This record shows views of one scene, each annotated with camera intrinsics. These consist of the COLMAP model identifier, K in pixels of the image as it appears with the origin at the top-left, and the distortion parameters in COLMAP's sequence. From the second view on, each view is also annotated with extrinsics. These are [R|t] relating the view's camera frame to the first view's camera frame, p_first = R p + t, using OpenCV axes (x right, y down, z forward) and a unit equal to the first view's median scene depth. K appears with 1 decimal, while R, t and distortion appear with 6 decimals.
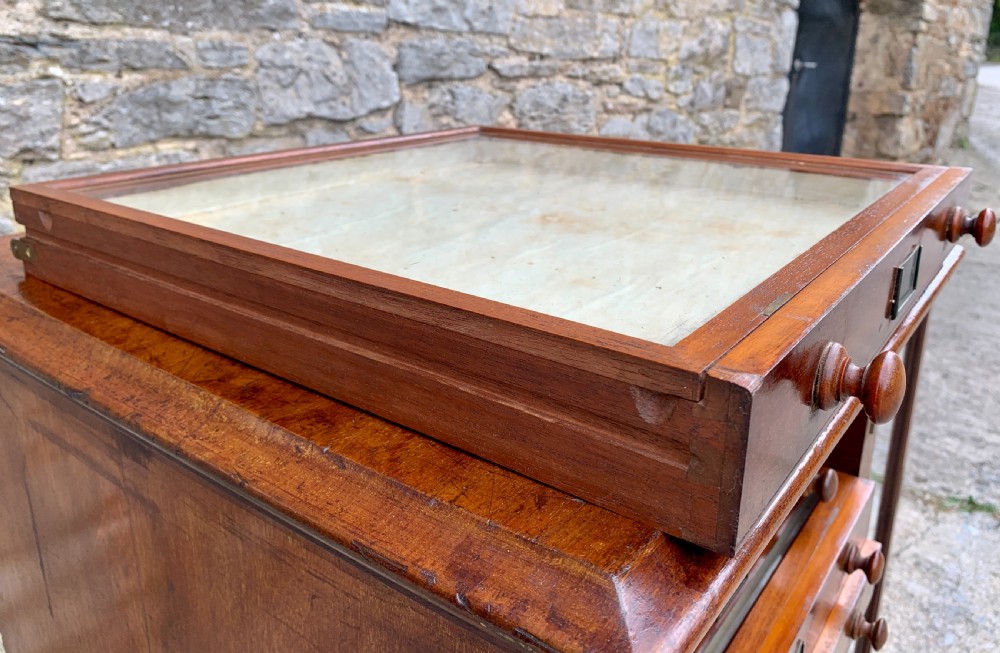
lens RADIAL K [[772.8, 0, 496.7], [0, 772.8, 265.3], [0, 0, 1]] dist [0.010465, -0.016820]
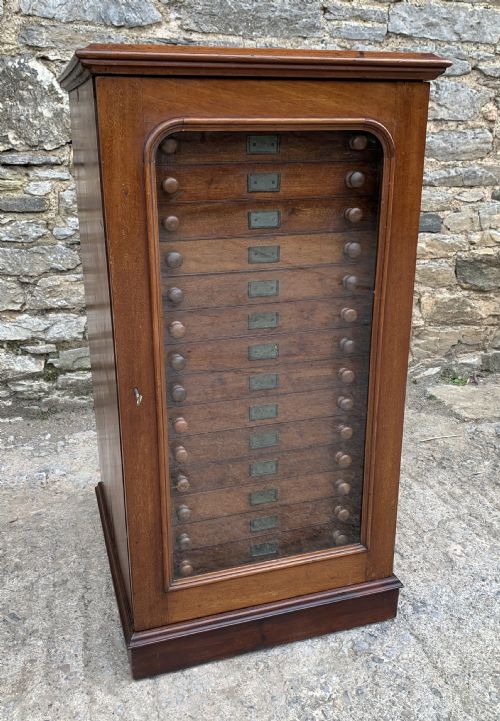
lens RADIAL K [[666.9, 0, 245.0], [0, 666.9, 344.4], [0, 0, 1]] dist [0.009997, 0.000000]
pose [[0.815743, 0.169449, -0.553037, 0.519742], [-0.154477, 0.985220, 0.074012, 0.265139], [0.557405, 0.025057, 0.829863, -0.267571]]
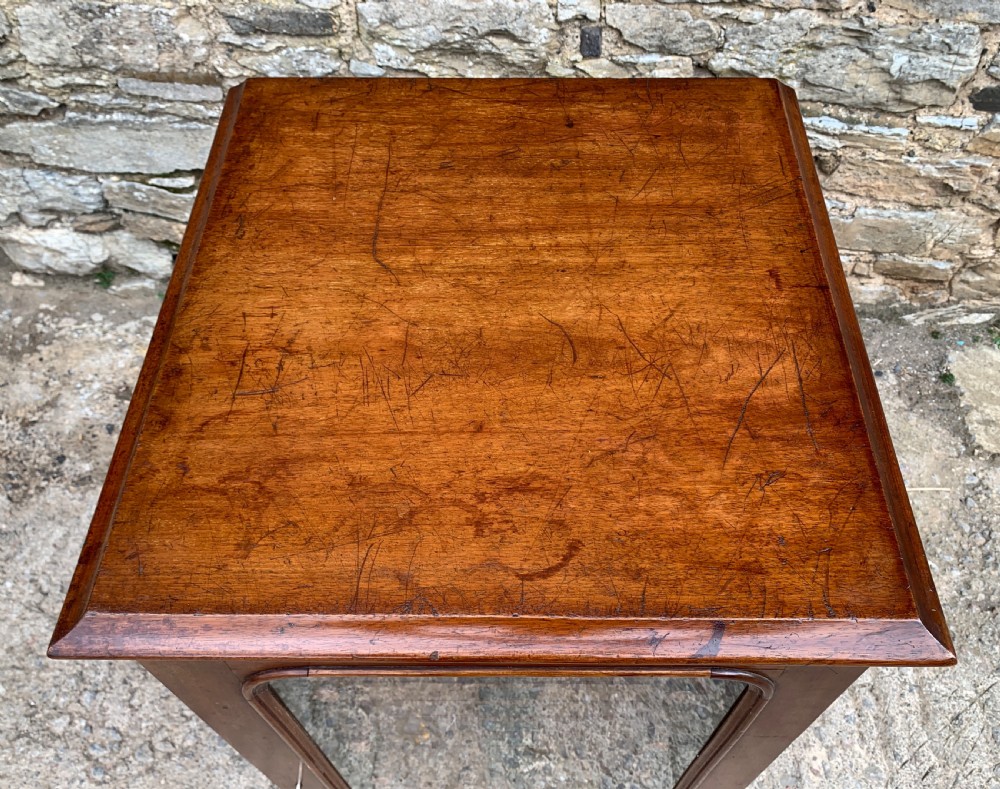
lens RADIAL K [[862.0, 0, 507.8], [0, 862.0, 408.0], [0, 0, 1]] dist [0.014511, -0.019970]
pose [[0.597146, 0.652498, -0.466543, 0.244994], [-0.217919, 0.691719, 0.688502, -0.291484], [0.771963, -0.309468, 0.555249, 0.110164]]
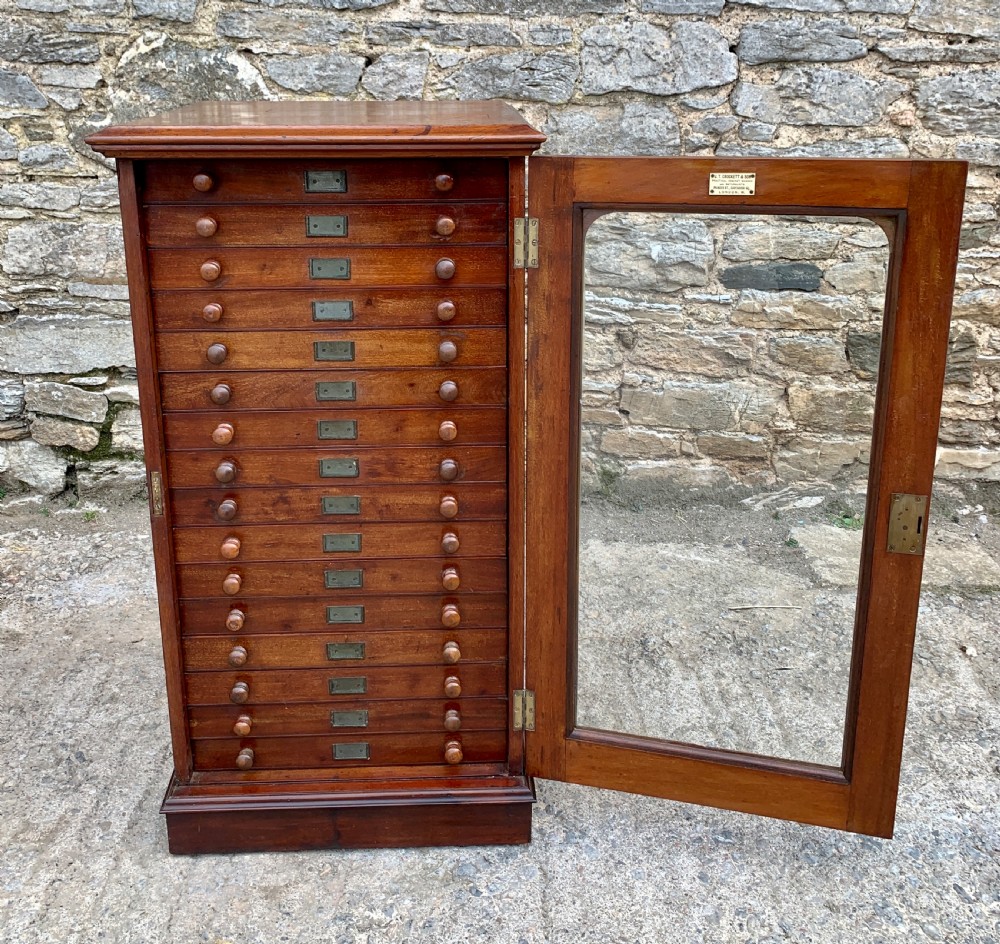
lens RADIAL K [[1087.3, 0, 471.0], [0, 1087.3, 345.8], [0, 0, 1]] dist [0.023268, 0.000000]
pose [[0.630893, 0.195697, -0.750784, 0.941852], [-0.209909, 0.974632, 0.077656, 0.106085], [0.746935, 0.108603, 0.655967, -0.202301]]
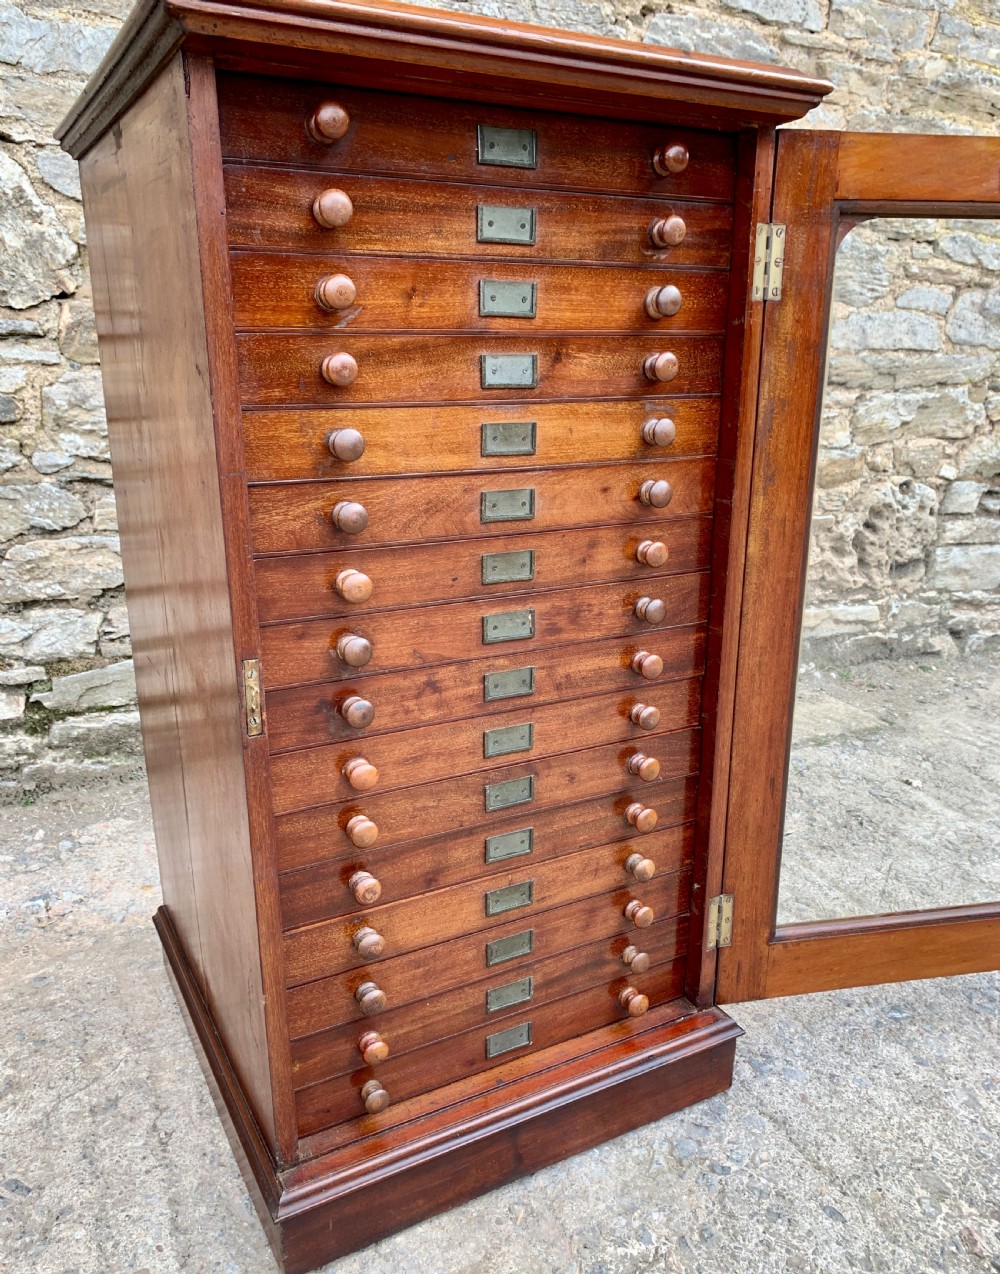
lens RADIAL K [[1010.9, 0, 508.4], [0, 1010.9, 658.8], [0, 0, 1]] dist [0.025069, -0.022214]
pose [[0.912929, 0.115105, -0.391551, 0.357313], [-0.111088, 0.993263, 0.032983, 0.327668], [0.392709, 0.013386, 0.919565, -0.191108]]
